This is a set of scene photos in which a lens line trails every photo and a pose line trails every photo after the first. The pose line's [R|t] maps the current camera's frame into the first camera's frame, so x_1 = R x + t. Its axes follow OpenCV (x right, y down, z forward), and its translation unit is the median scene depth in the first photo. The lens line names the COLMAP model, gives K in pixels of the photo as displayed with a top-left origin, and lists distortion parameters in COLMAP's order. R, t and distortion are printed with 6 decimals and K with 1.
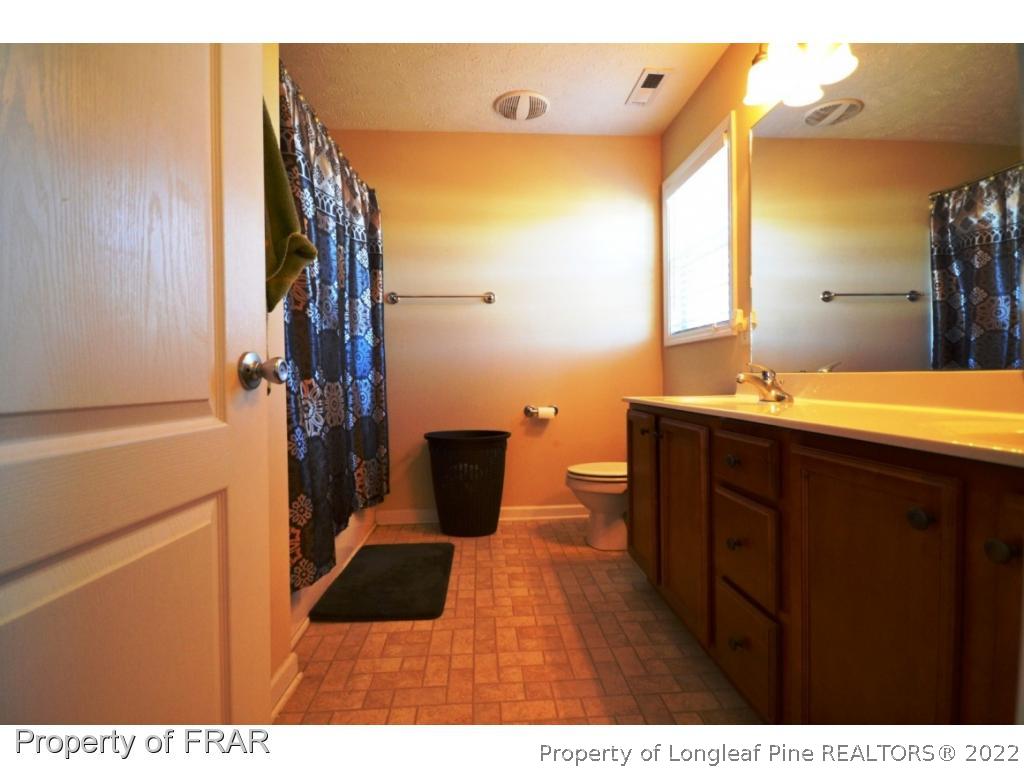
lens RADIAL K [[456.7, 0, 507.4], [0, 456.7, 377.8], [0, 0, 1]] dist [0.009070, -0.012760]
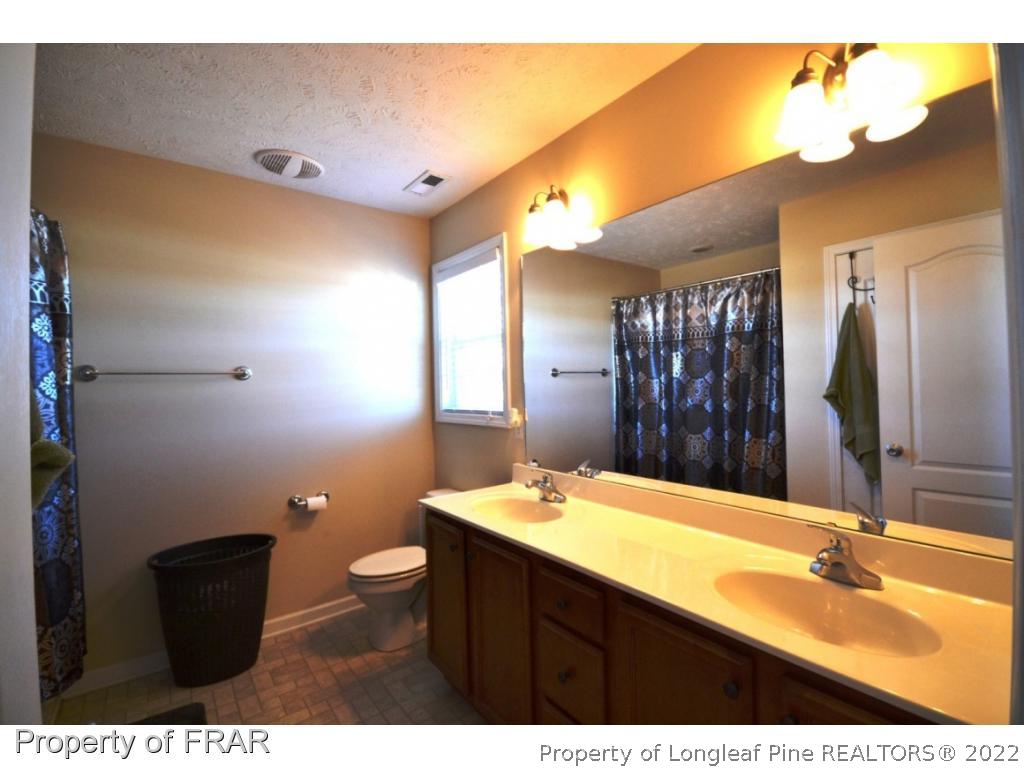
lens RADIAL K [[456.7, 0, 511.0], [0, 456.7, 382.0], [0, 0, 1]] dist [0.009070, -0.012760]
pose [[0.830535, 0.000430, 0.556966, -0.104348], [0.015684, 0.999585, -0.024159, -0.142796], [-0.556745, 0.028800, 0.830184, 0.039867]]
